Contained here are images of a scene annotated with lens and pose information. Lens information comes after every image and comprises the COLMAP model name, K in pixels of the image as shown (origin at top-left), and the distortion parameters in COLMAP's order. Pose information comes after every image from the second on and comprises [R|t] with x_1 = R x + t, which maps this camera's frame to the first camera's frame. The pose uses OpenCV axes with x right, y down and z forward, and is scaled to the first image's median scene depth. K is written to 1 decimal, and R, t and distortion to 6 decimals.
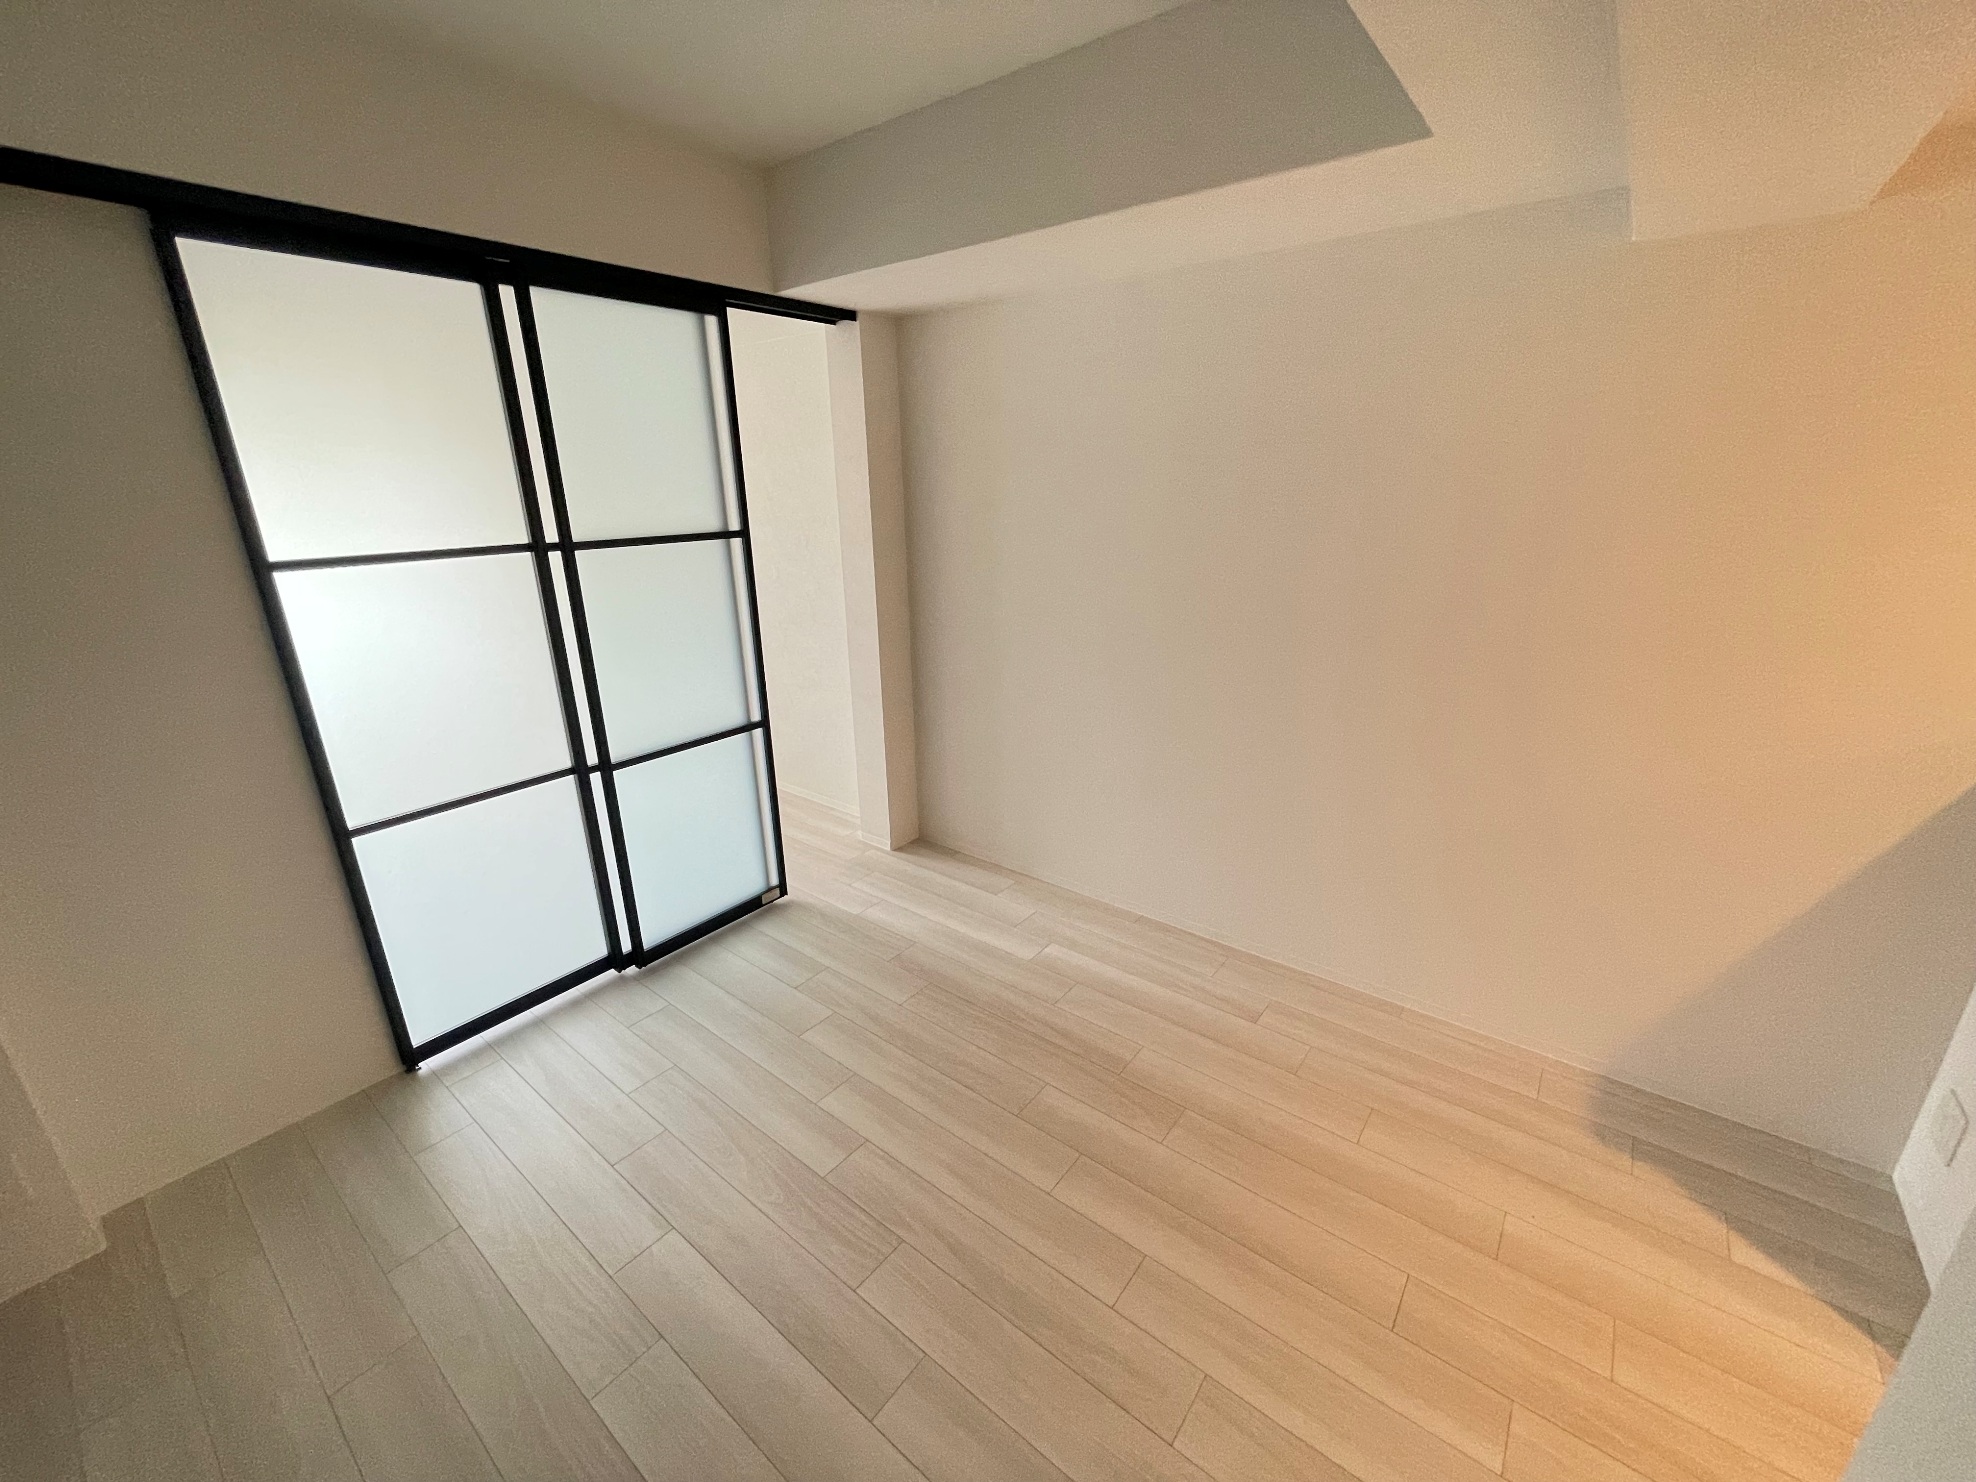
lens RADIAL K [[797.0, 0, 984.5], [0, 797.0, 737.8], [0, 0, 1]] dist [0.002357, 0.000654]
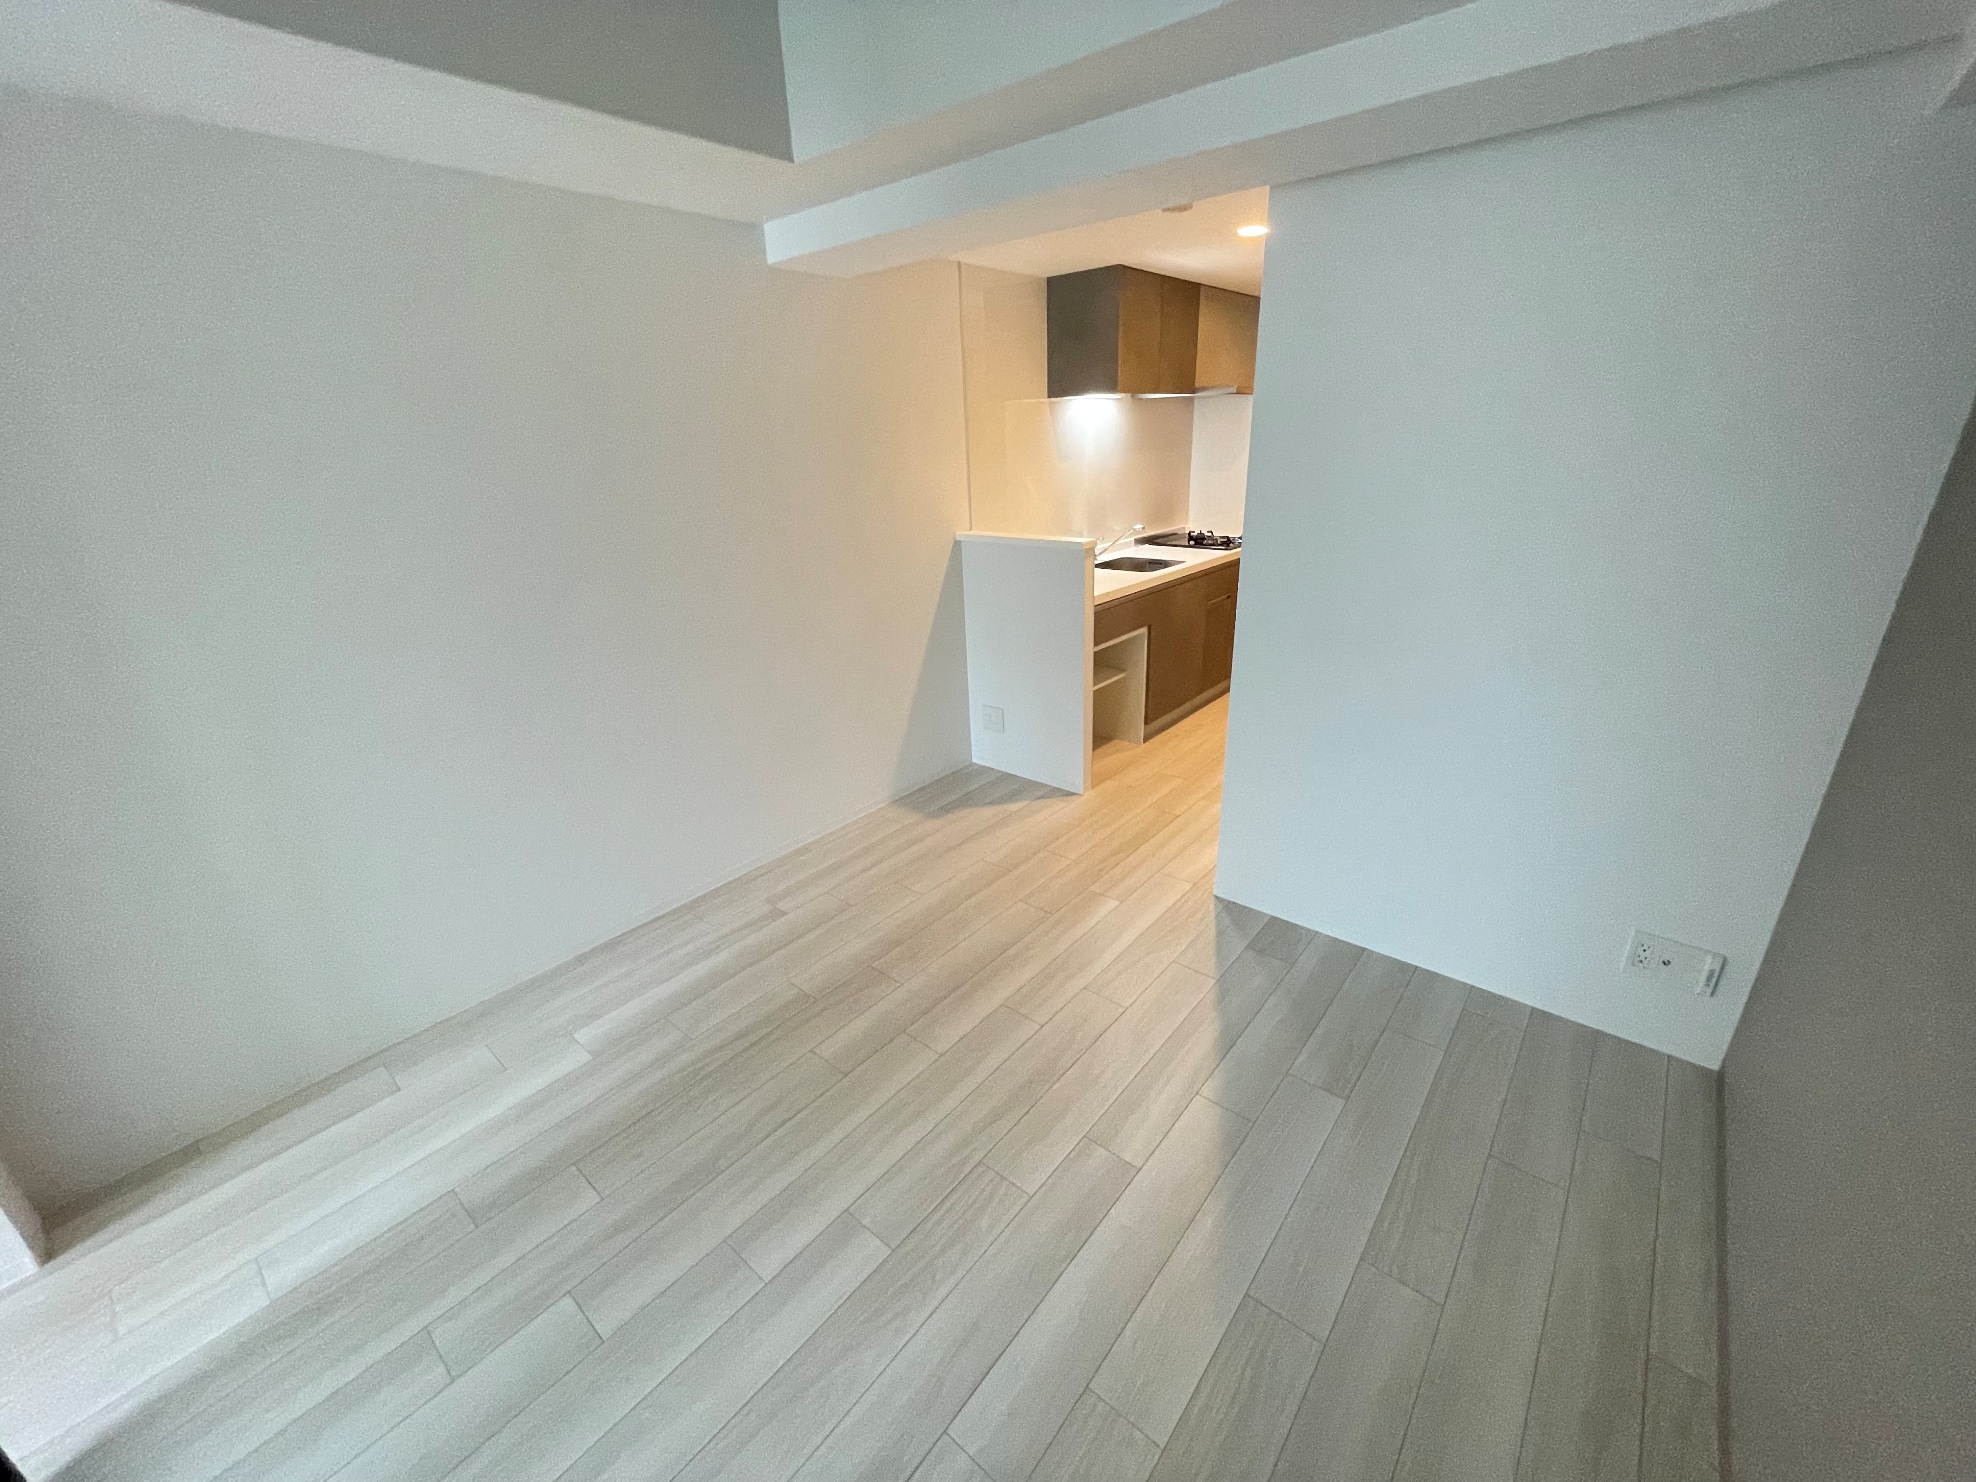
lens RADIAL K [[797.0, 0, 984.6], [0, 797.0, 743.4], [0, 0, 1]] dist [0.002357, 0.000654]
pose [[0.032894, -0.354582, 0.934446, -0.642712], [0.344503, 0.881678, 0.322431, -0.130601], [-0.938209, 0.311314, 0.151157, 0.492998]]
